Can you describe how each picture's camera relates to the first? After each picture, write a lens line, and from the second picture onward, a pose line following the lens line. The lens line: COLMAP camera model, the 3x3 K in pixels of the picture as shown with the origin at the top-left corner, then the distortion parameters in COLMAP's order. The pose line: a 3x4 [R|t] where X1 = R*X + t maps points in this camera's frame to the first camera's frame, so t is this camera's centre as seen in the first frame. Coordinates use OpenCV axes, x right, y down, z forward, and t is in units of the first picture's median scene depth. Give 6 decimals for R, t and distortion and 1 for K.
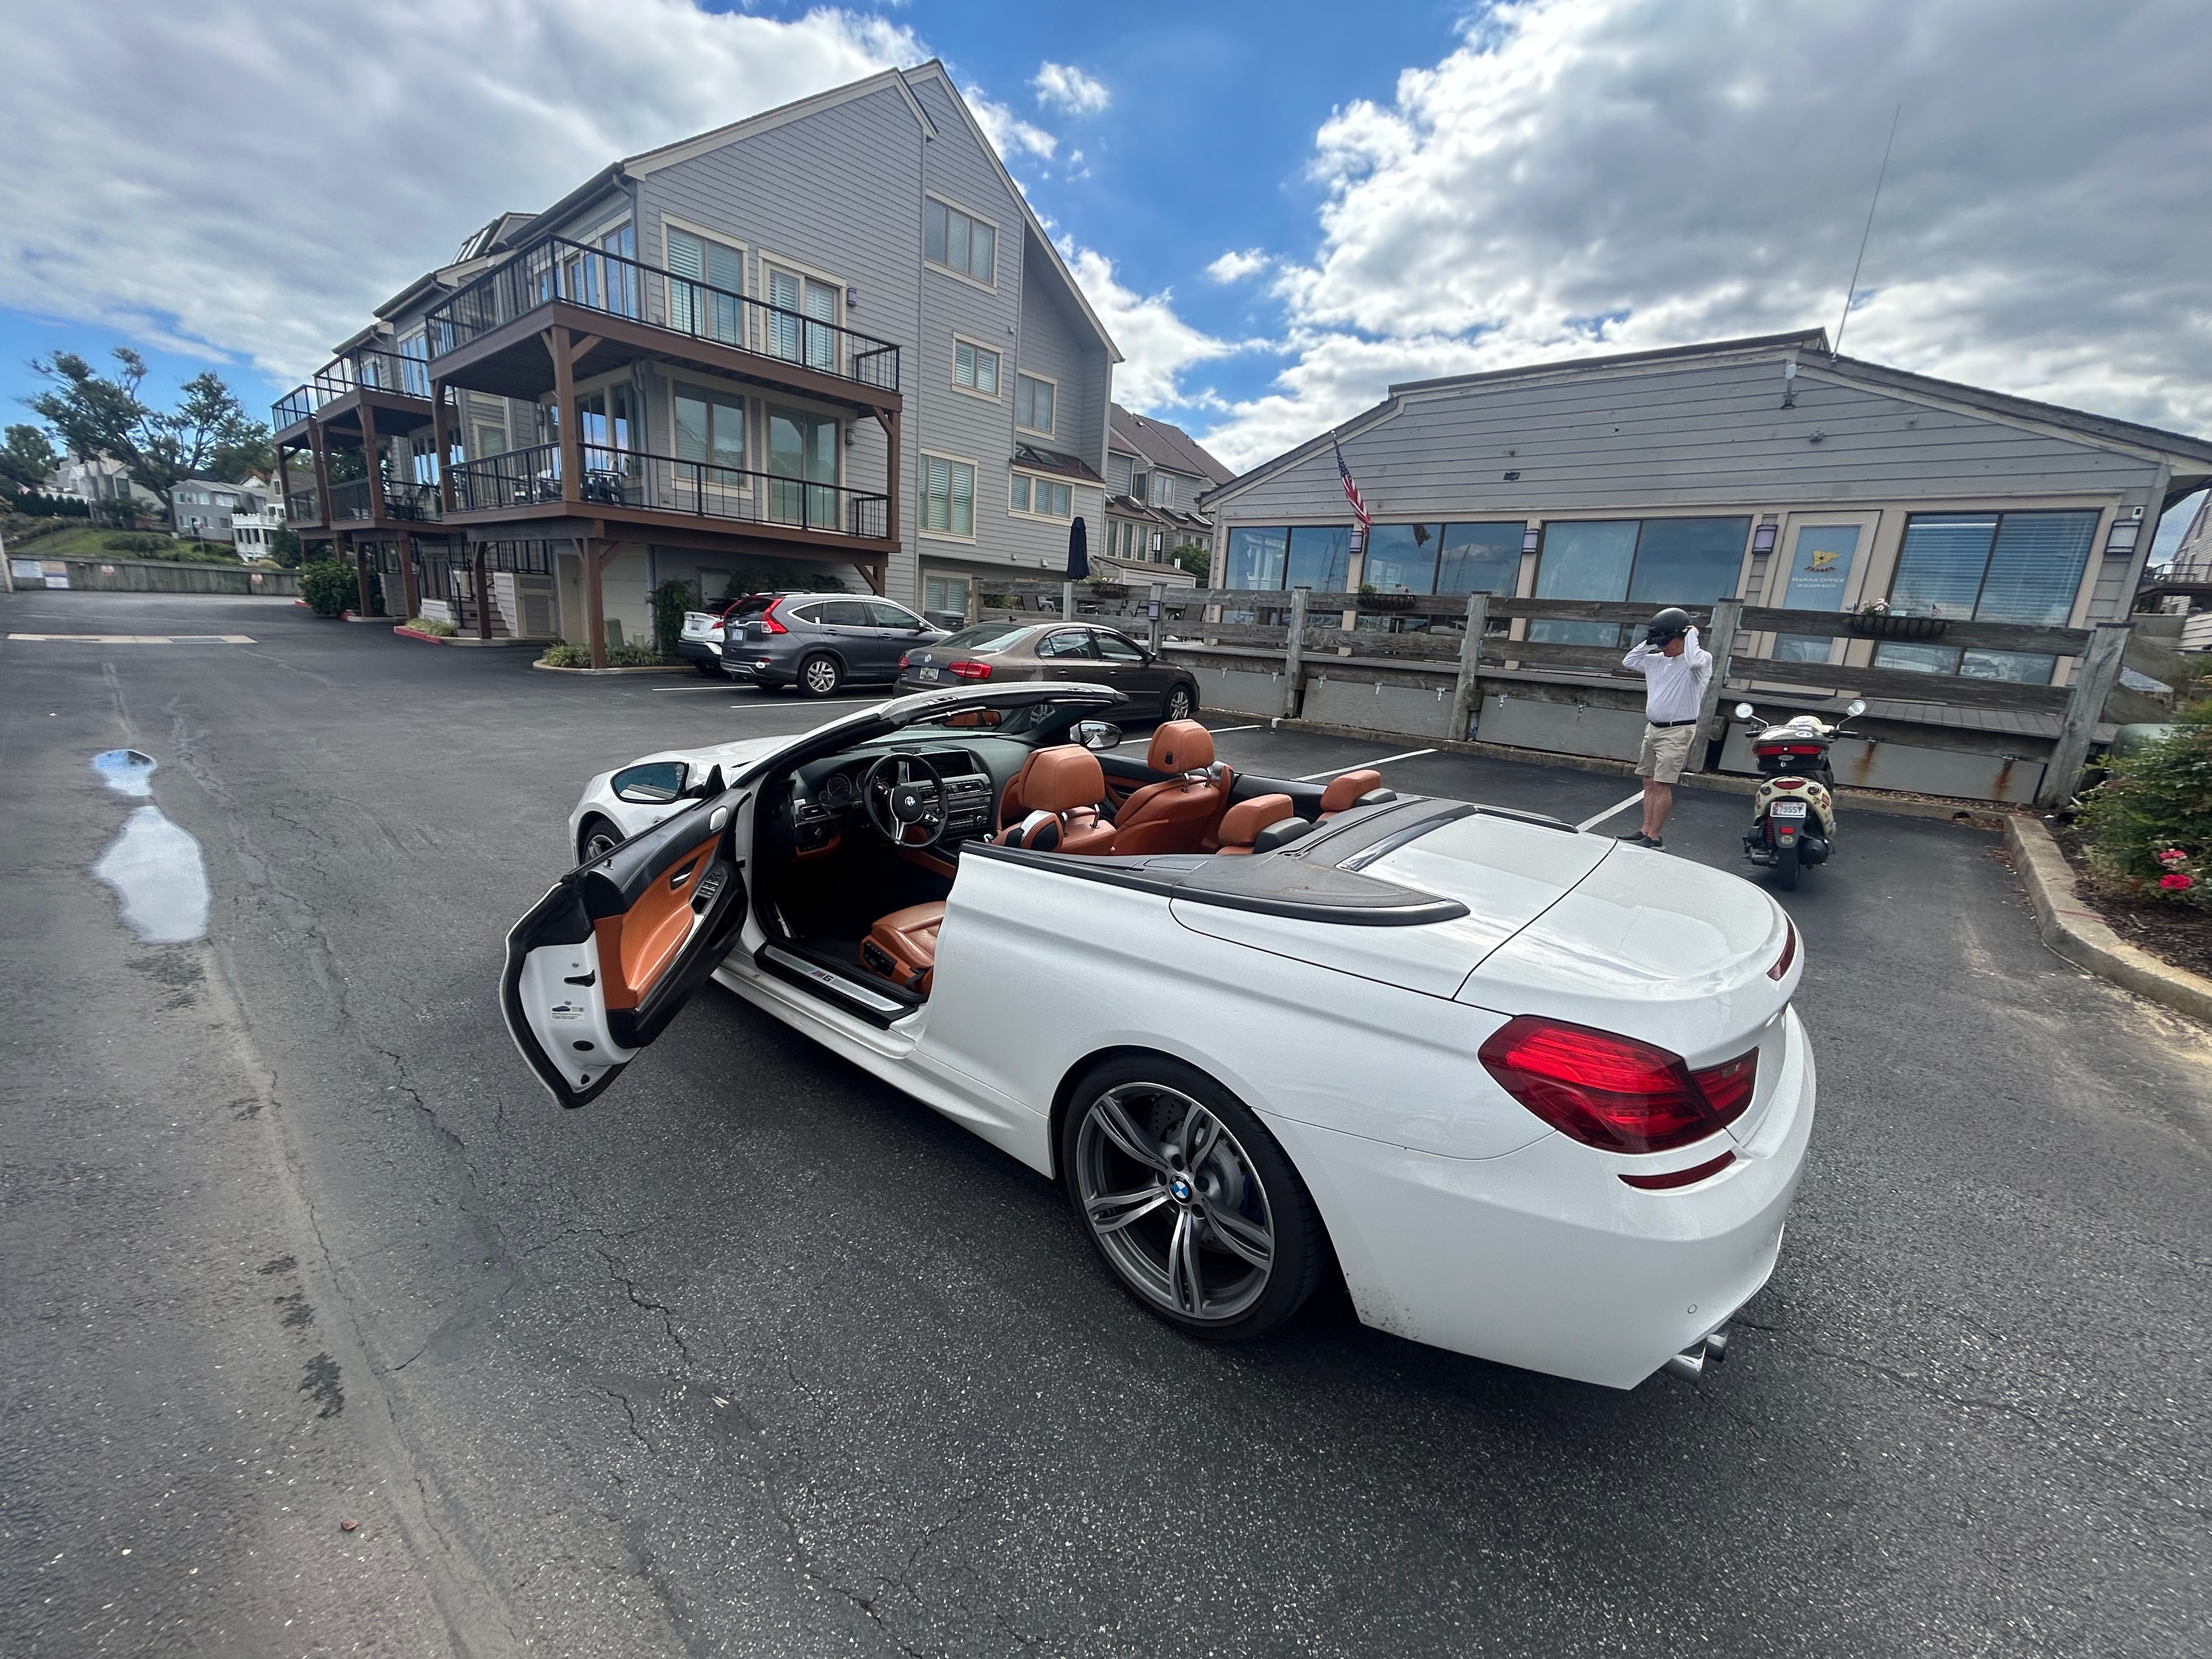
lens RADIAL K [[894.7, 0, 1101.0], [0, 894.7, 828.1], [0, 0, 1]] dist [-0.002602, 0.000911]
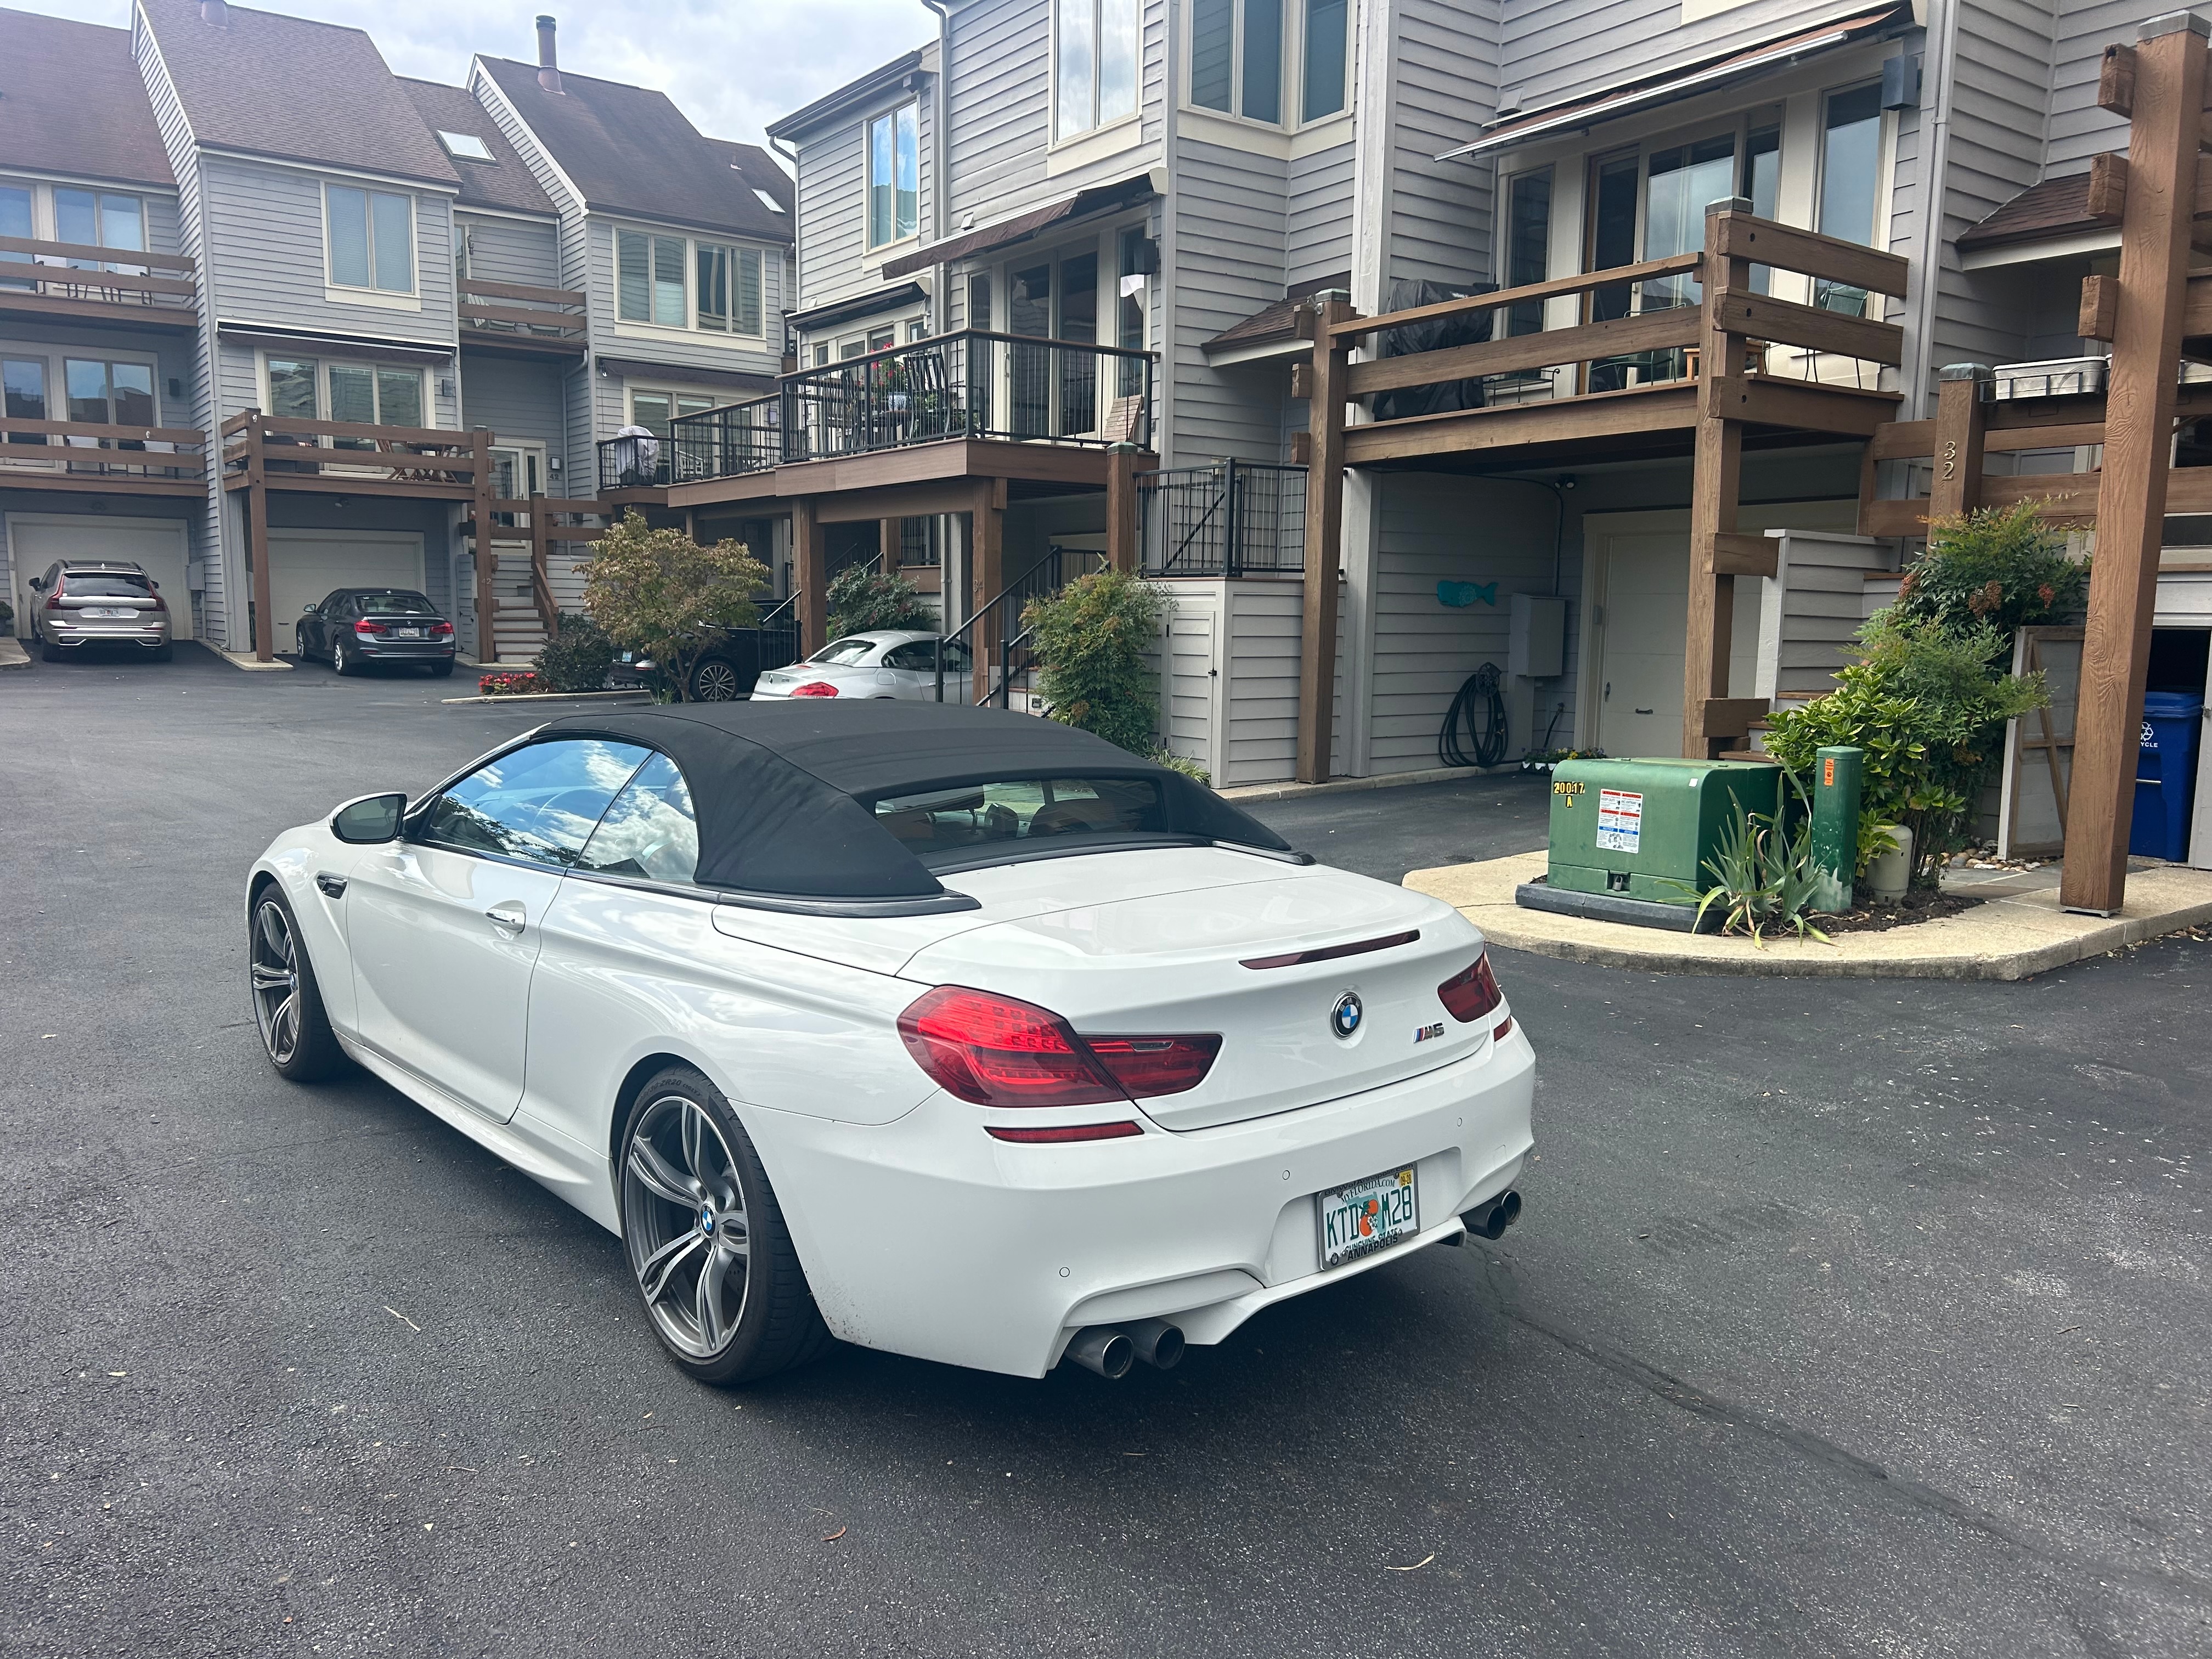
lens RADIAL K [[1653.4, 0, 1089.4], [0, 1653.4, 849.7], [0, 0, 1]] dist [0.047314, -0.050940]
pose [[0.986381, 0.001077, -0.164472, 0.510003], [-0.020143, 0.993242, -0.114301, 0.143546], [0.163237, 0.116057, 0.979737, -0.442163]]
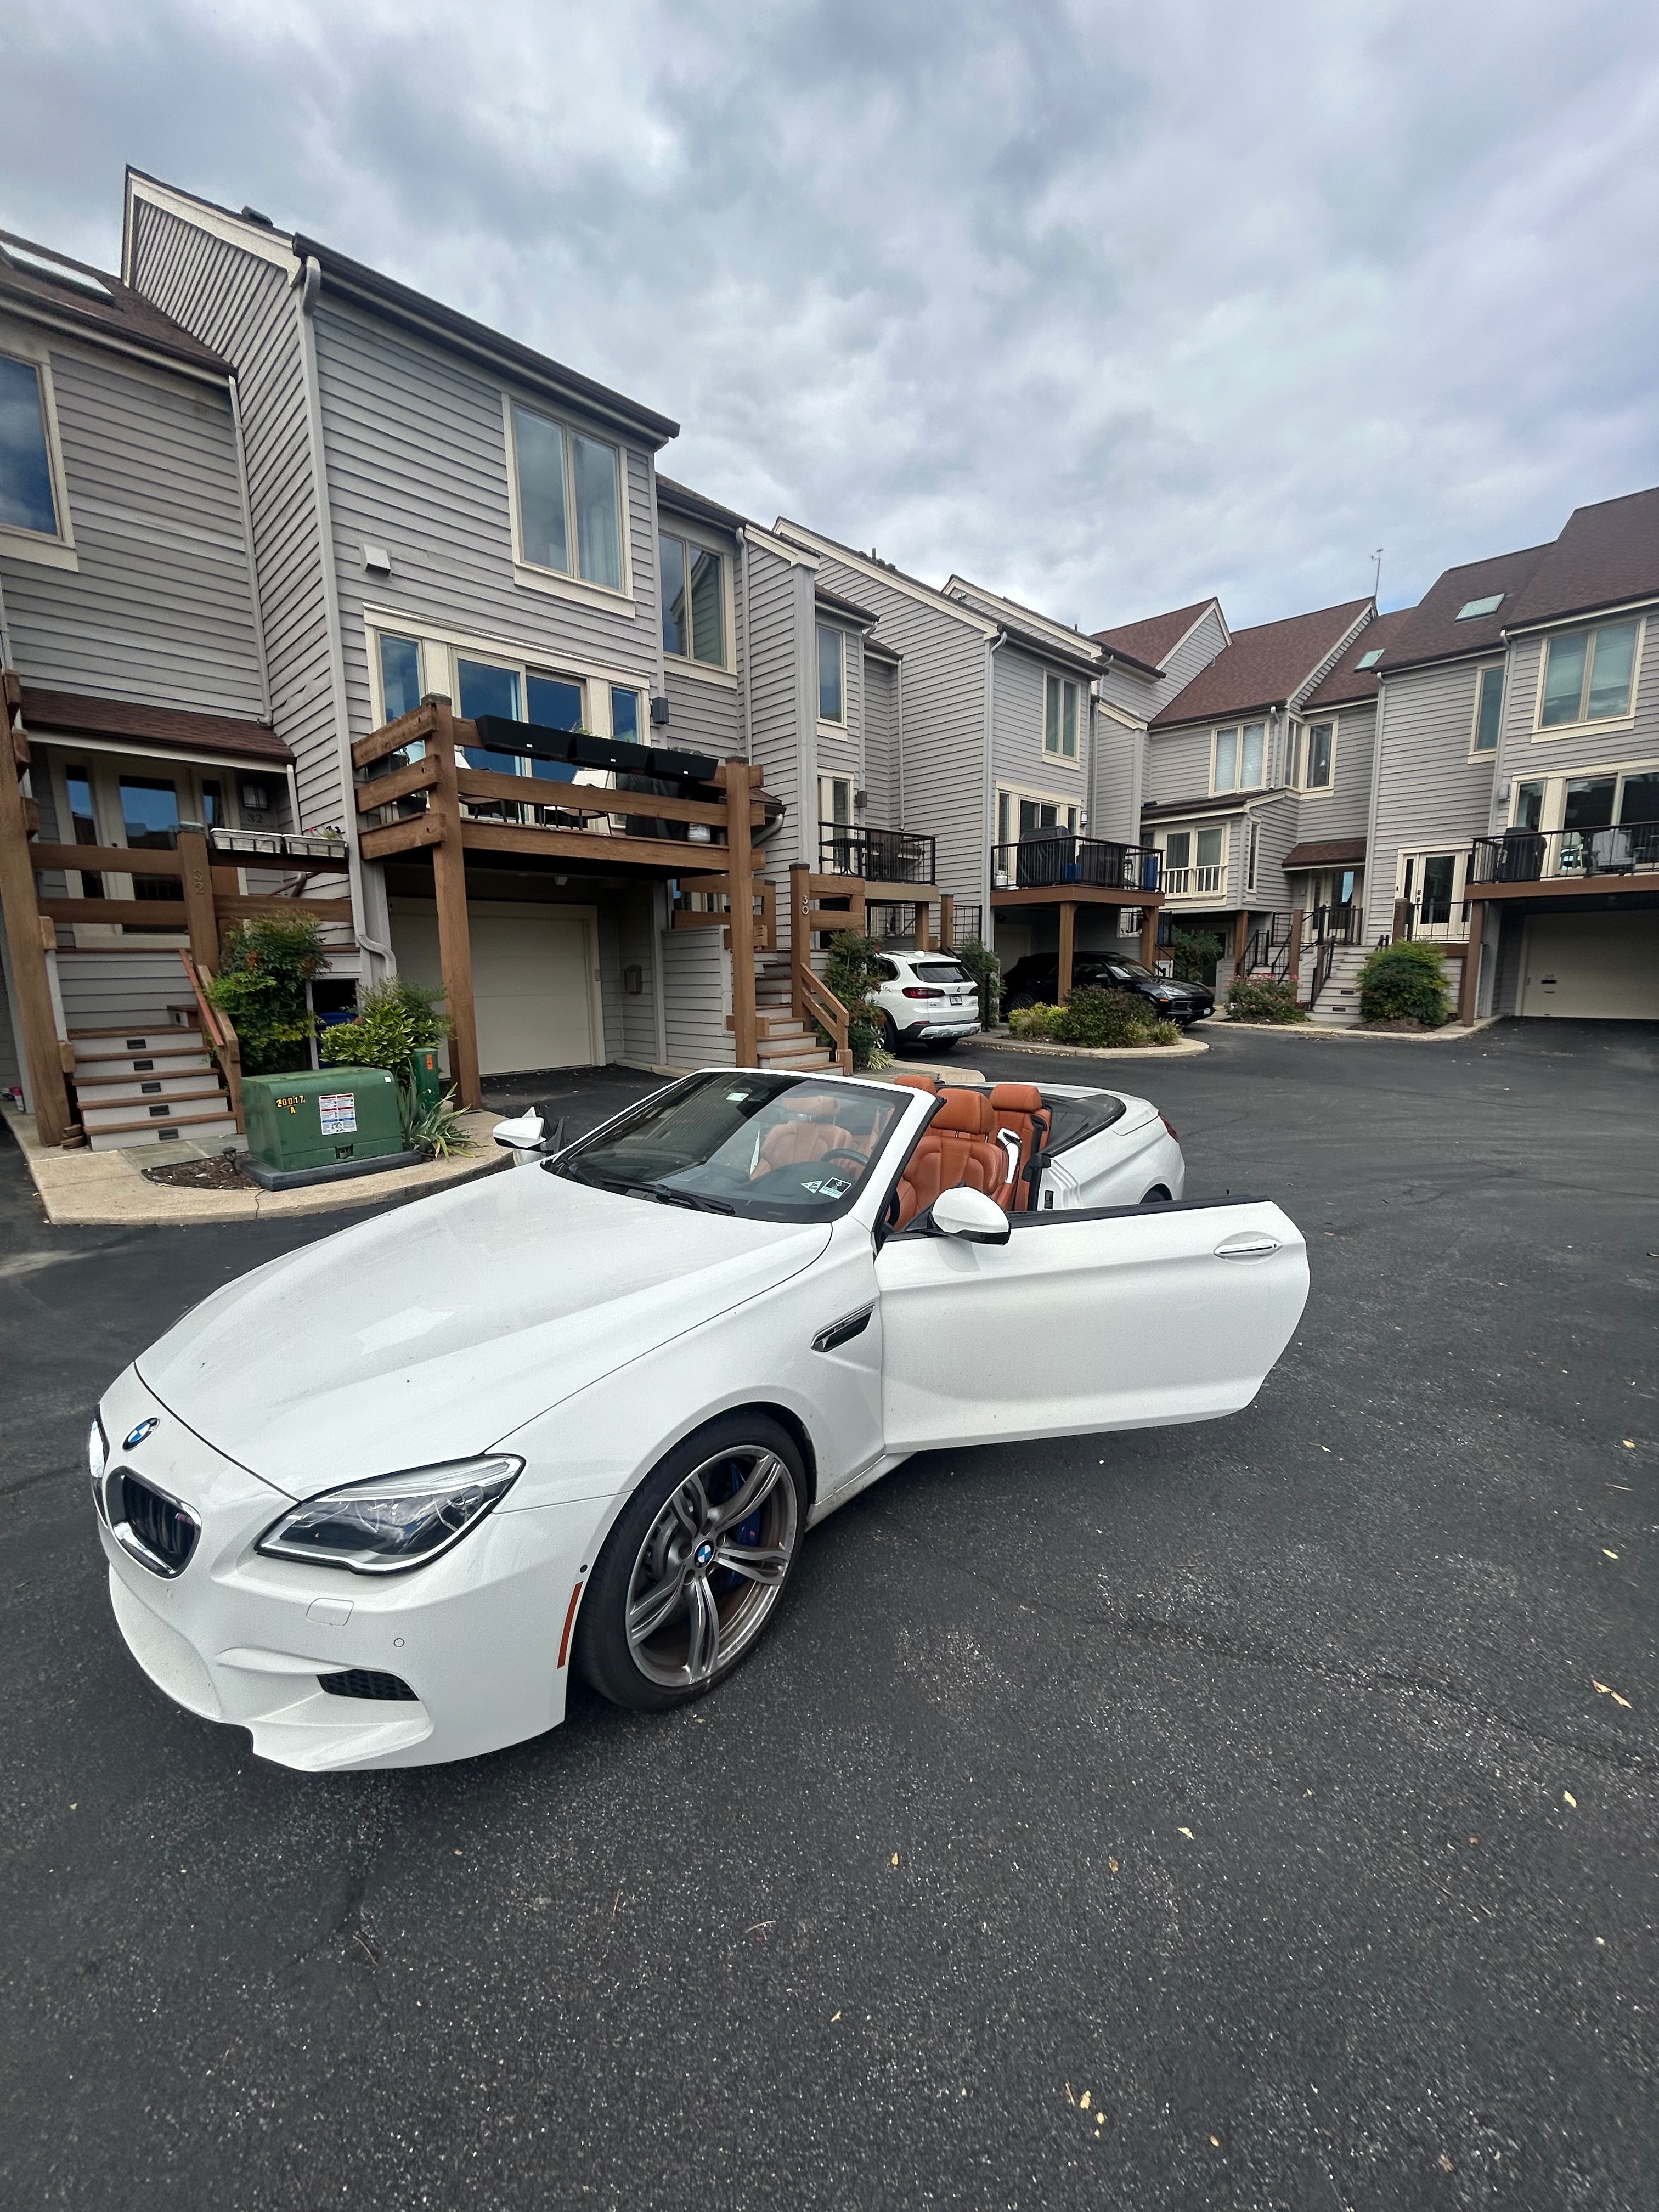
lens RADIAL K [[894.7, 0, 836.9], [0, 894.7, 1099.5], [0, 0, 1]] dist [-0.002602, 0.000911]
pose [[-0.010547, -0.185659, 0.982558, -1.277842], [0.258292, 0.948760, 0.182045, -0.343158], [-0.966009, 0.255707, 0.037948, 1.016684]]
